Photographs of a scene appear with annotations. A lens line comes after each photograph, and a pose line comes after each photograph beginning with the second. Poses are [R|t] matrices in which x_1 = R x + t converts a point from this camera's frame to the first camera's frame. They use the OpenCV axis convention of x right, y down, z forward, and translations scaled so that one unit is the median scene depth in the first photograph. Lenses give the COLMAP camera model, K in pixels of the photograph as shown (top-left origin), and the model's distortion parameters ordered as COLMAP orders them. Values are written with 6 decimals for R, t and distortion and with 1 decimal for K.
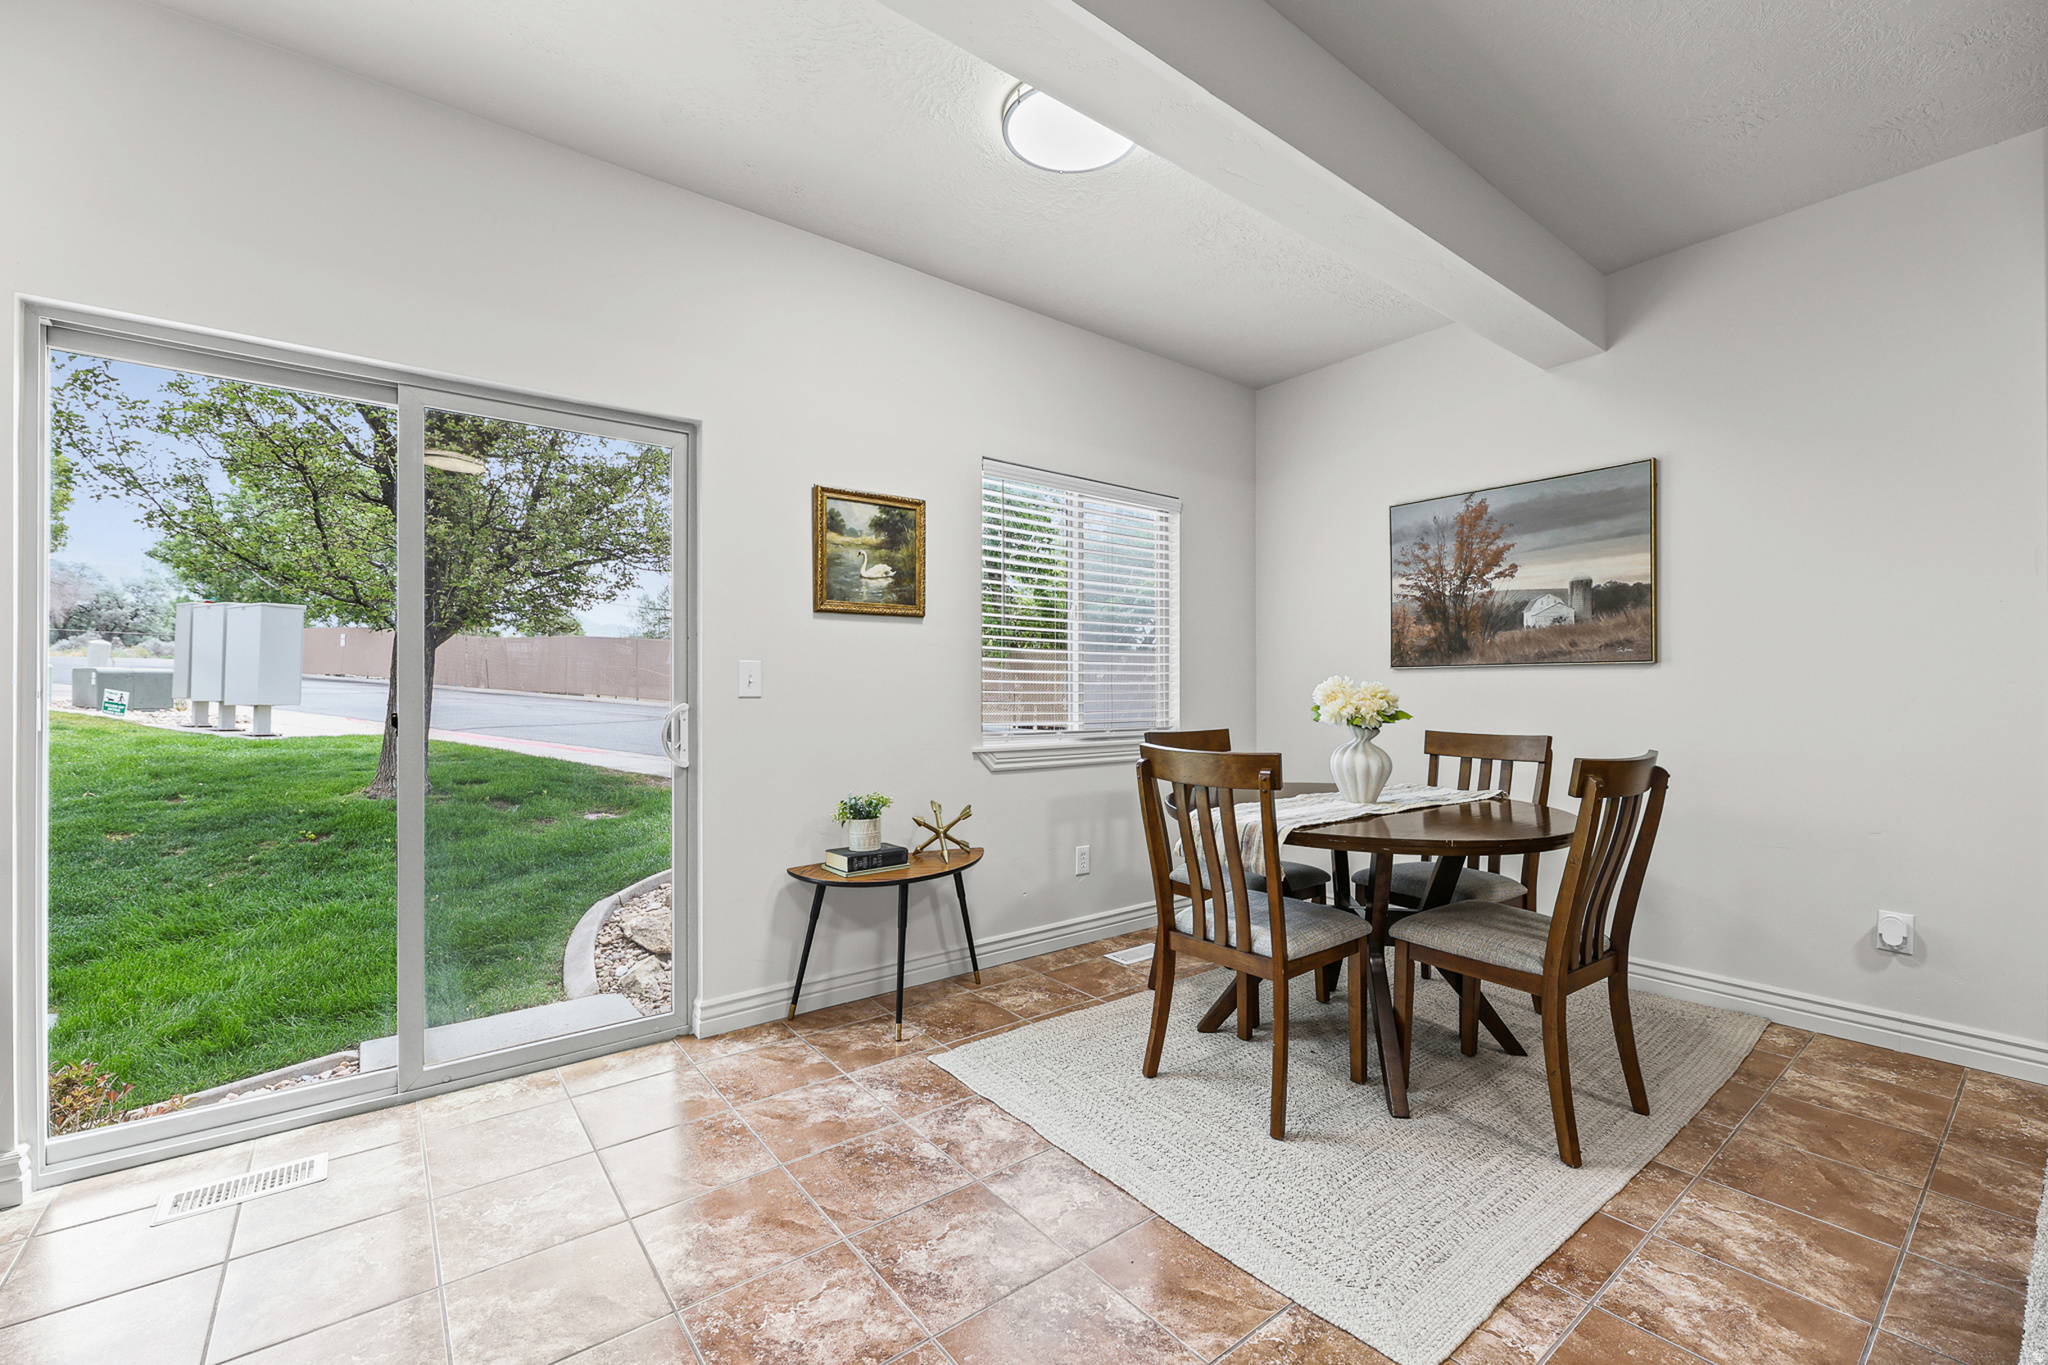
lens RADIAL K [[838.2, 0, 1024.6], [0, 838.2, 688.5], [0, 0, 1]] dist [-0.000652, -0.003946]
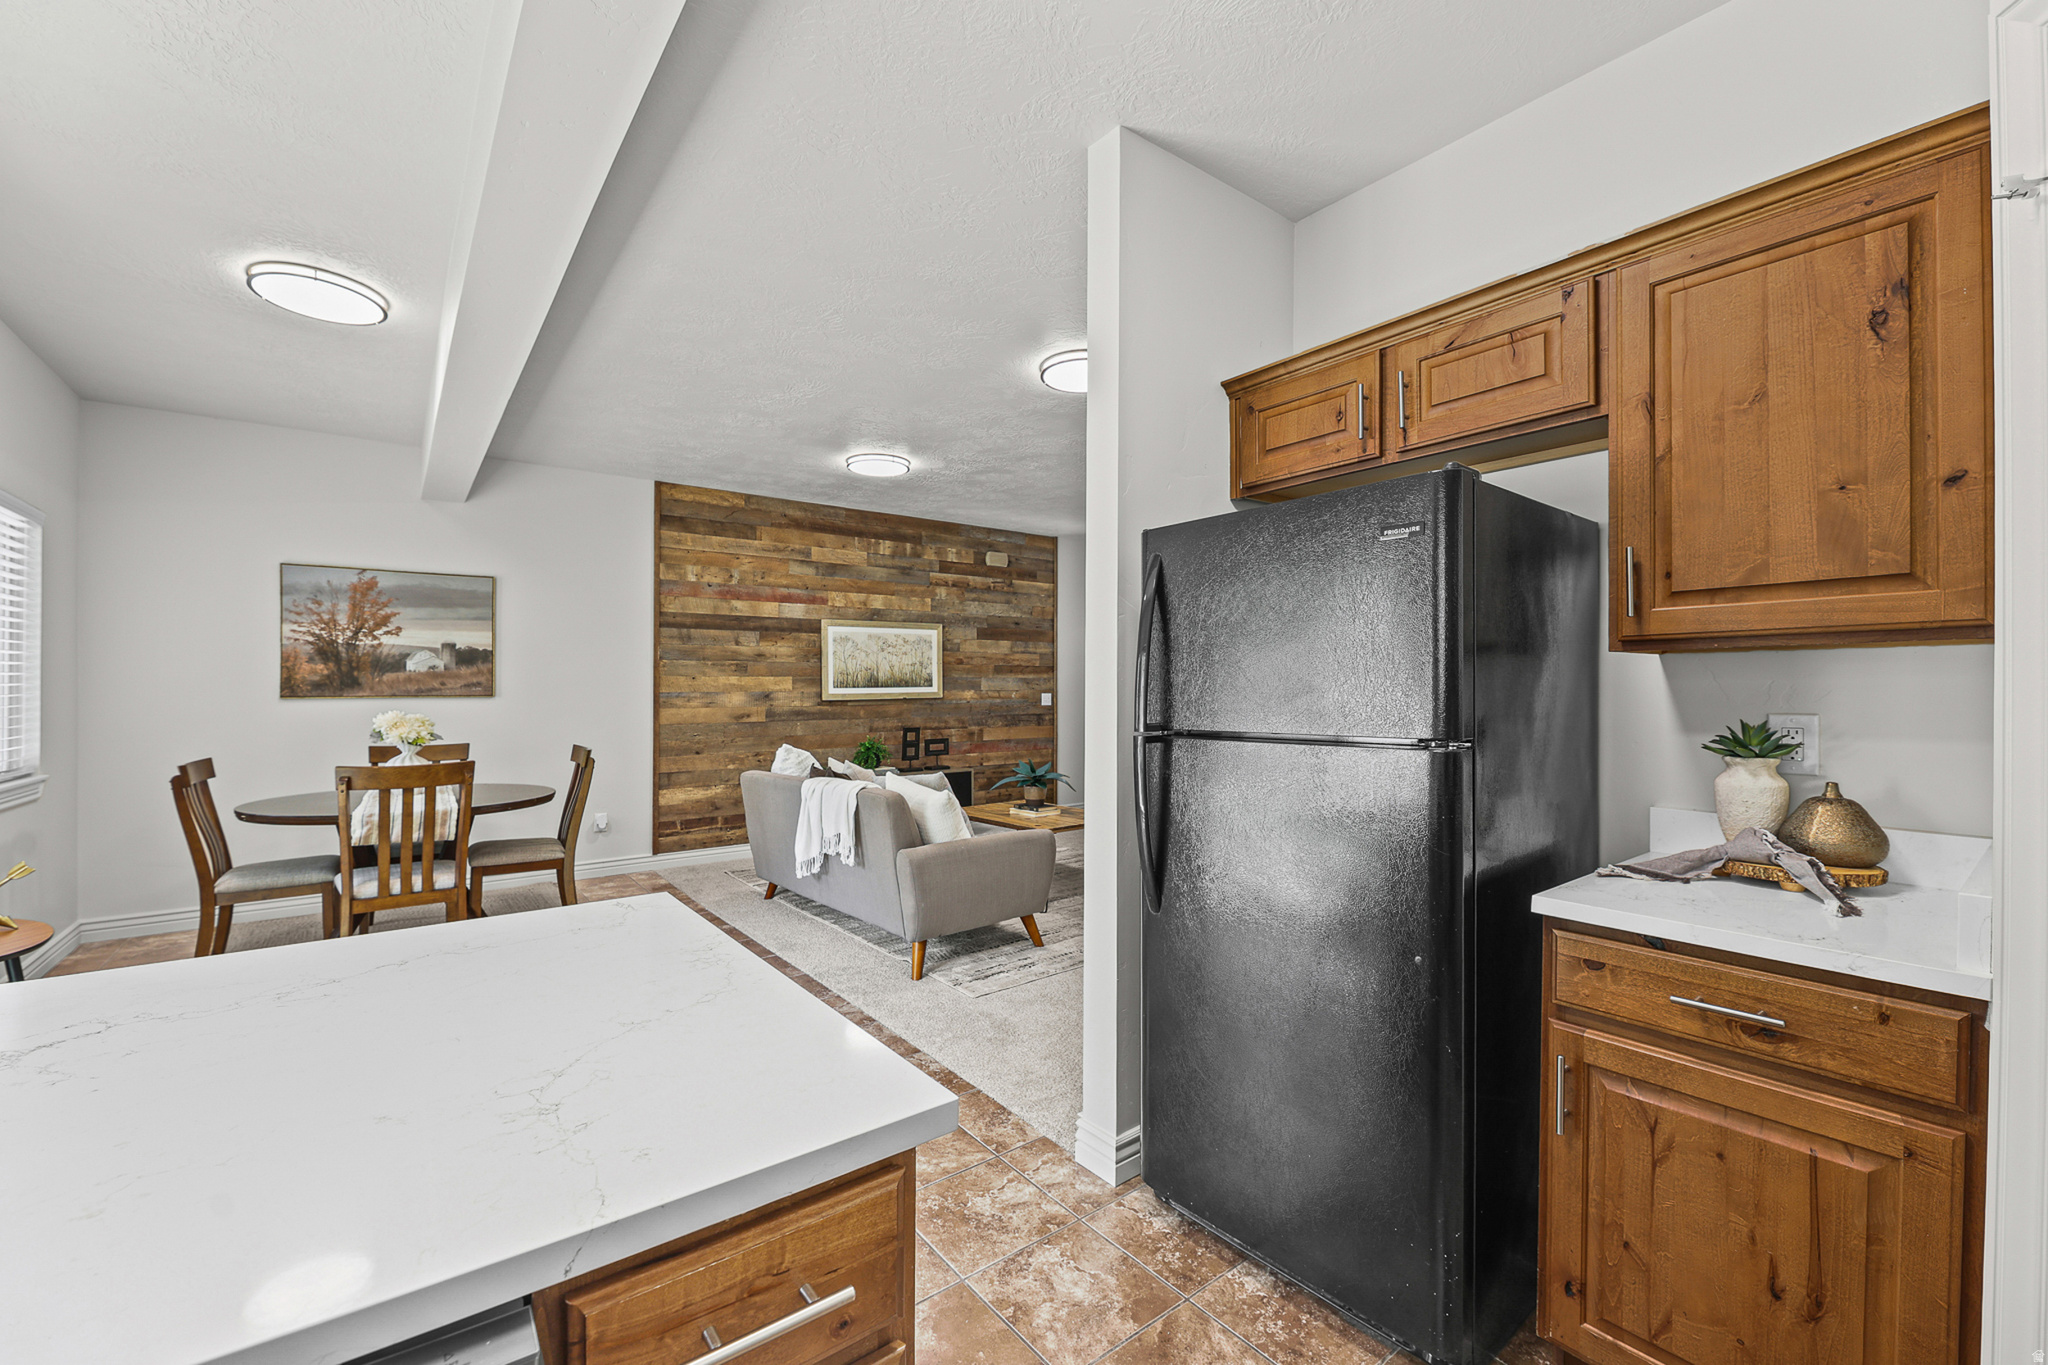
lens RADIAL K [[838.5, 0, 1024.0], [0, 838.5, 682.5], [0, 0, 1]] dist [0.000048, 0.000025]
pose [[-0.010287, 0.007975, 0.999915, -0.908052], [0.001082, 0.999968, -0.007965, -0.042020], [-0.999947, 0.001000, -0.010295, -0.060703]]
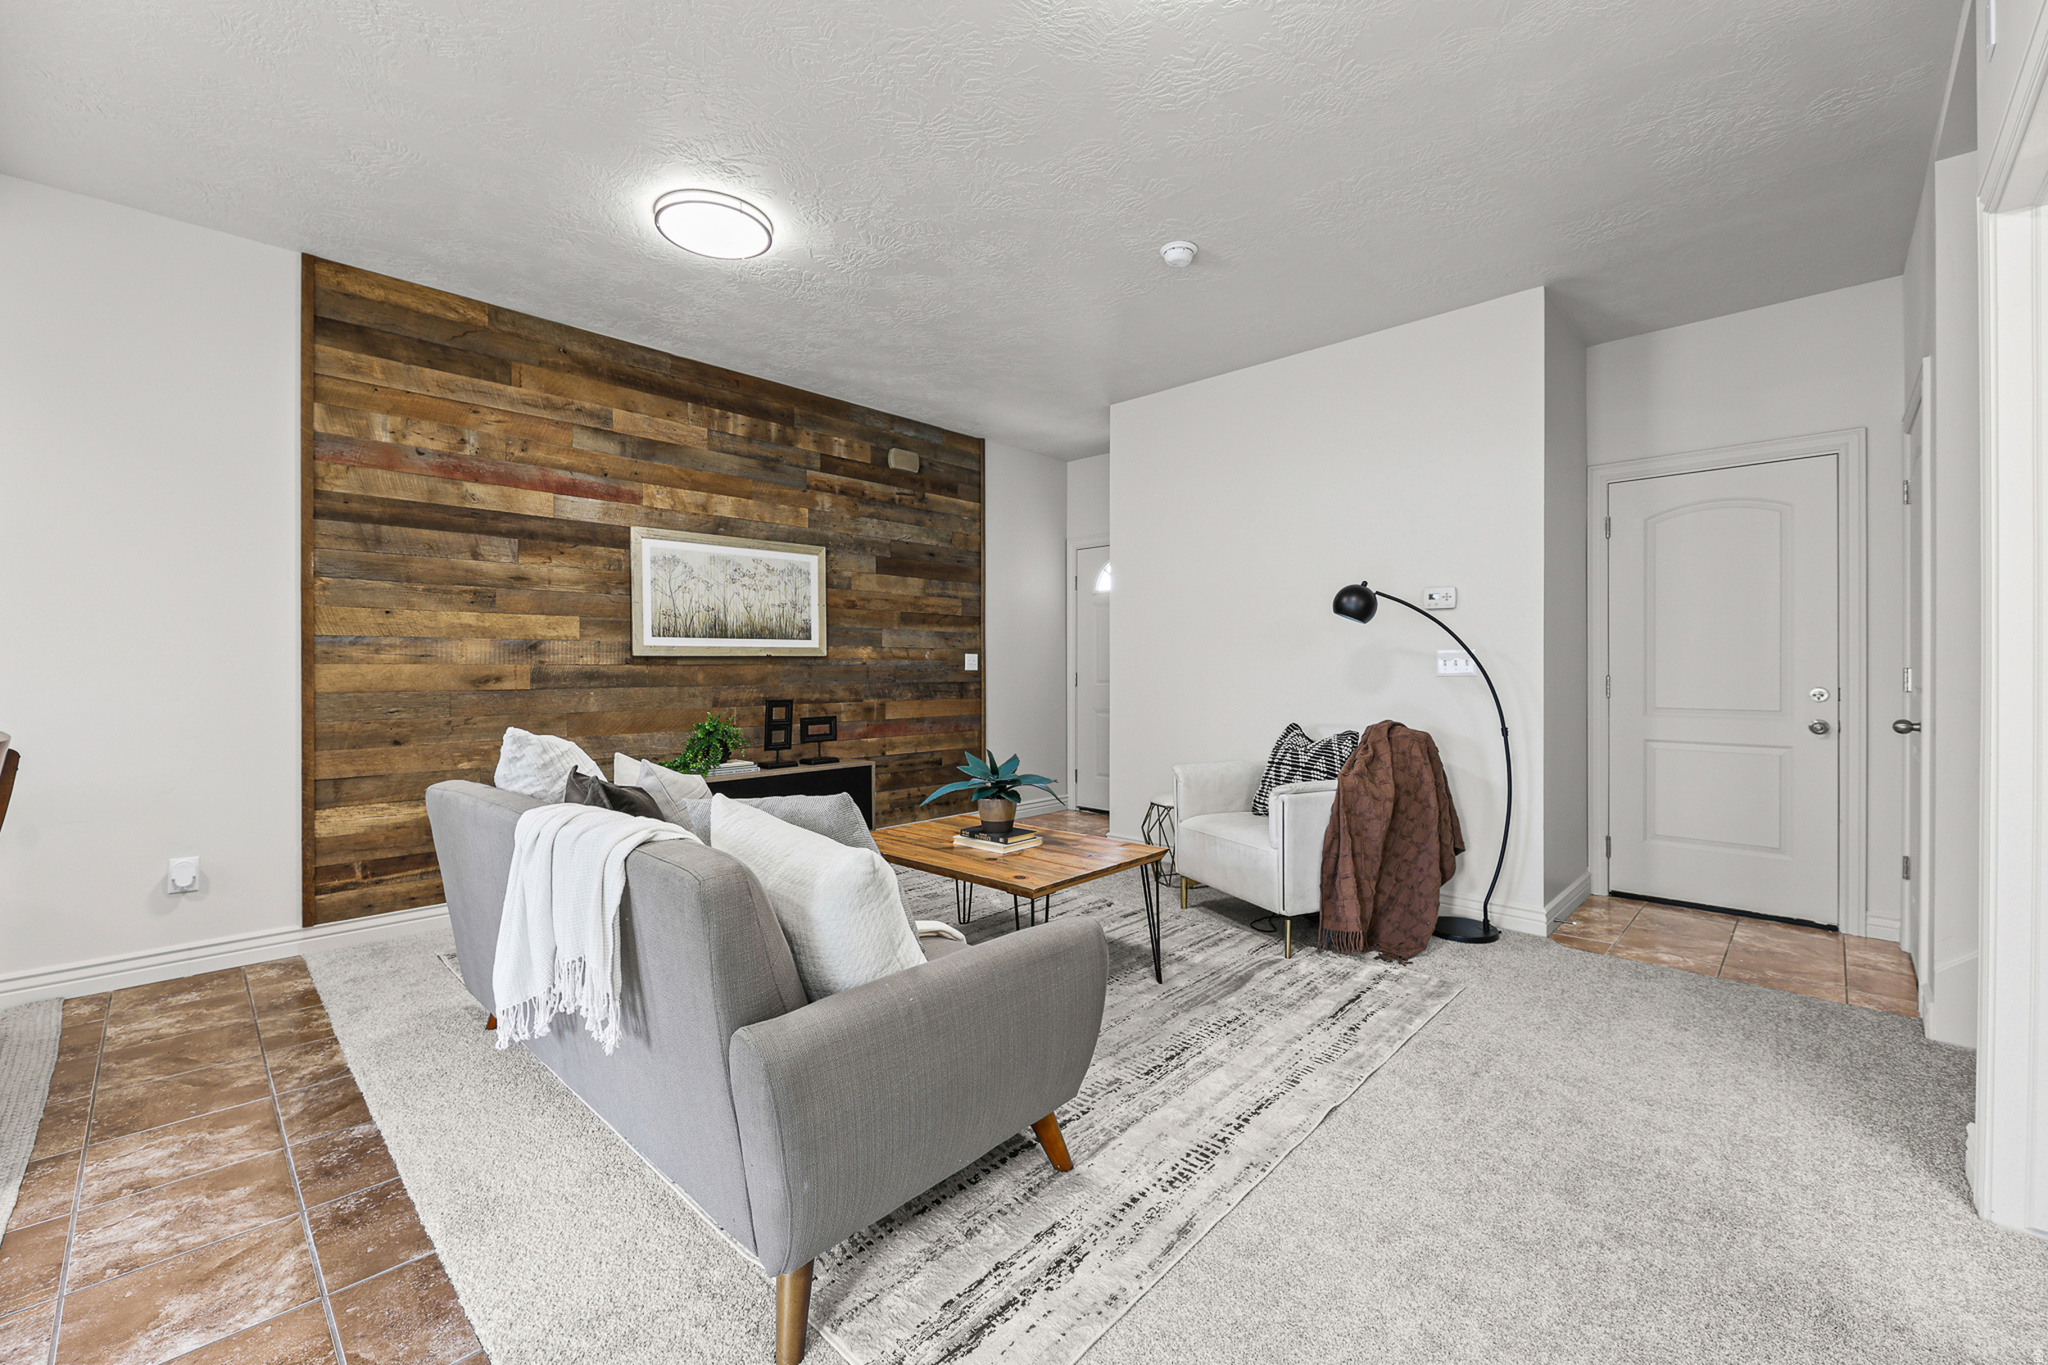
lens RADIAL K [[827.8, 0, 999.4], [0, 827.8, 677.6], [0, 0, 1]] dist [-0.000169, -0.000377]
pose [[-0.133372, -0.009575, 0.991020, -0.192522], [-0.000920, 0.999954, 0.009538, 0.004448], [-0.991066, 0.000360, -0.133374, 0.023077]]
